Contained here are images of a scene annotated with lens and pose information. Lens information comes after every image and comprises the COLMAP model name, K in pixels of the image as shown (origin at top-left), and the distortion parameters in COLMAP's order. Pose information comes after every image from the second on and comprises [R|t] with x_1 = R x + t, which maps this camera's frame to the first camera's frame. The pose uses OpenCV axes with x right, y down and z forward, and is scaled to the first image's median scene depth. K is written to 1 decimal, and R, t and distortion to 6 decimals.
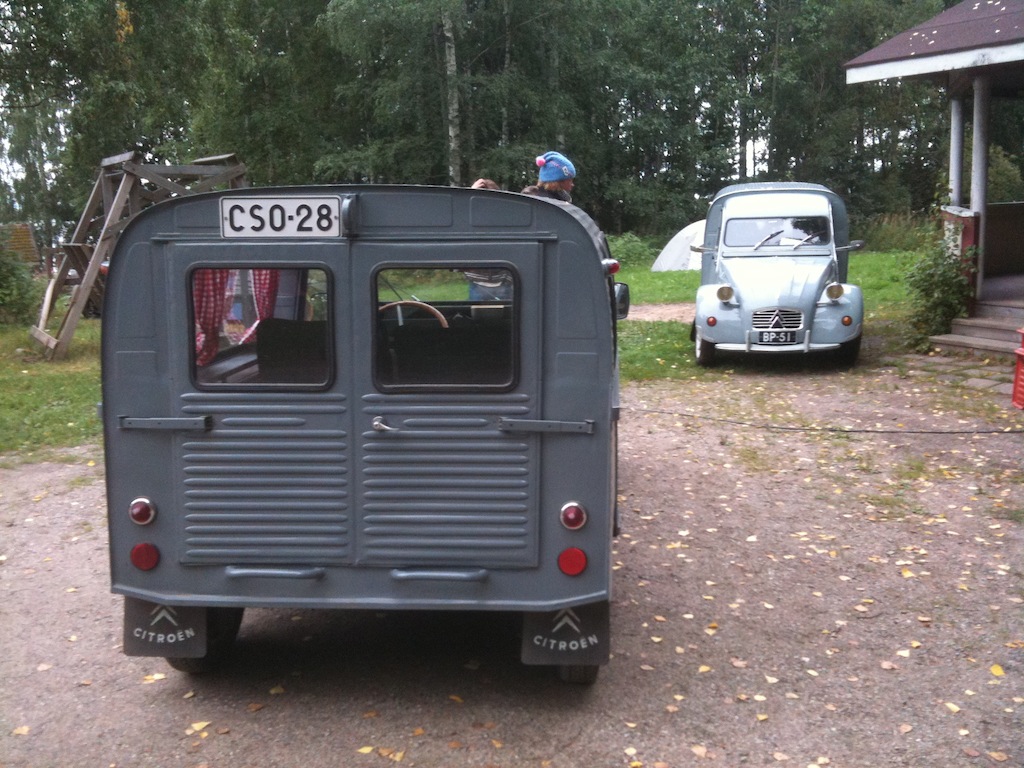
lens RADIAL K [[1076.0, 0, 512.0], [0, 1076.0, 384.0], [0, 0, 1]] dist [0.118779, -0.448124]
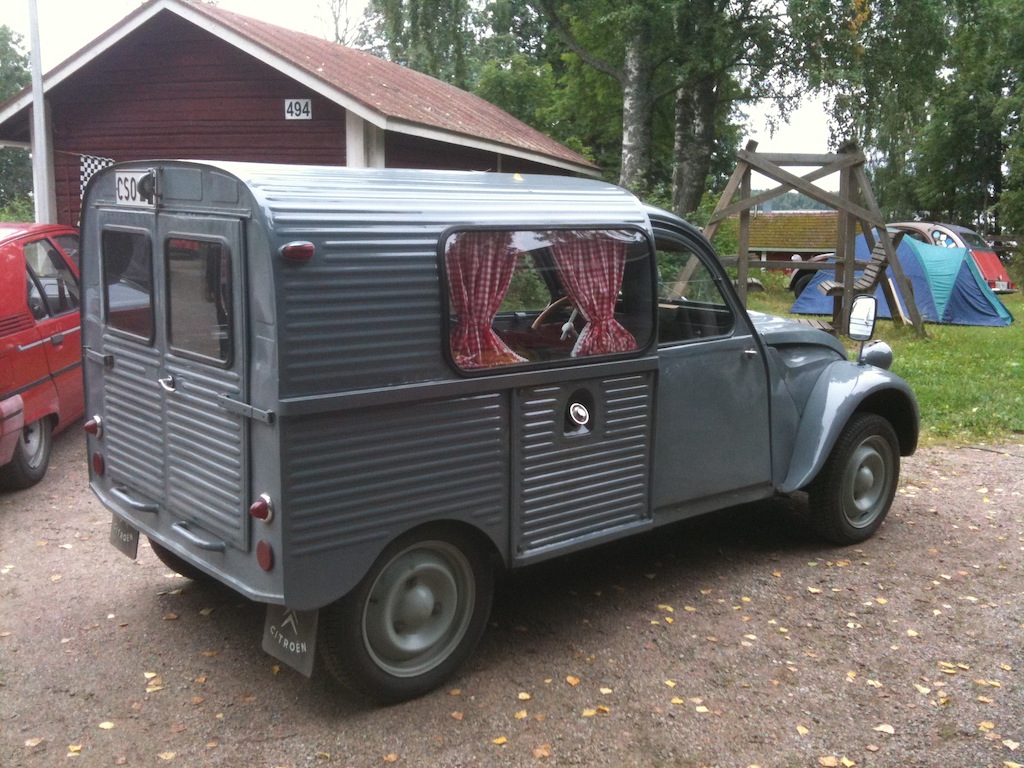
lens RADIAL K [[1076.0, 0, 512.0], [0, 1076.0, 384.0], [0, 0, 1]] dist [0.118779, -0.448124]
pose [[0.710333, 0.147906, -0.688151, 0.801185], [-0.142276, 0.987663, 0.065418, -0.075357], [0.689337, 0.051439, 0.722613, 0.423010]]
